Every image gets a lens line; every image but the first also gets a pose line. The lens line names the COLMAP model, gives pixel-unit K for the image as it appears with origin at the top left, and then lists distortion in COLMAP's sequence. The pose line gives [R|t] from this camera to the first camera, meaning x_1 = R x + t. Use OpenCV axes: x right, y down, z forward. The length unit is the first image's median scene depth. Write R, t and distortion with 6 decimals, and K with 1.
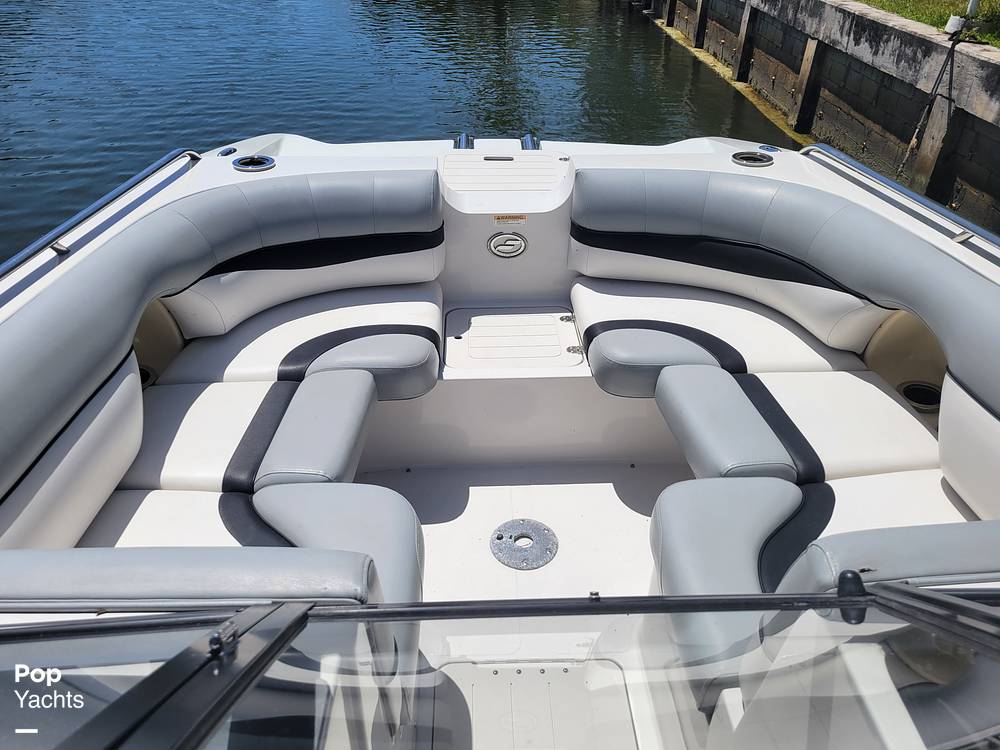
lens RADIAL K [[732.3, 0, 485.1], [0, 732.3, 341.1], [0, 0, 1]] dist [0.027561, -0.003504]
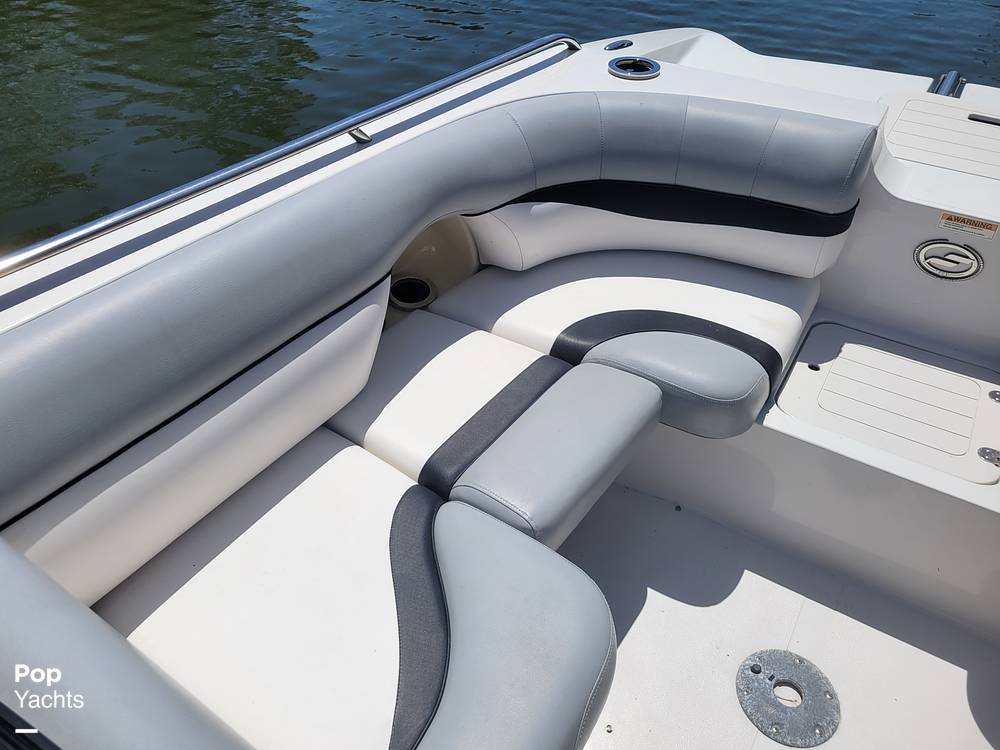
lens RADIAL K [[732.3, 0, 485.1], [0, 732.3, 341.1], [0, 0, 1]] dist [0.027561, -0.003504]
pose [[0.824924, 0.353762, -0.440855, 0.007308], [-0.288674, 0.934225, 0.209501, -0.099468], [0.485971, -0.045559, 0.872787, 0.250380]]
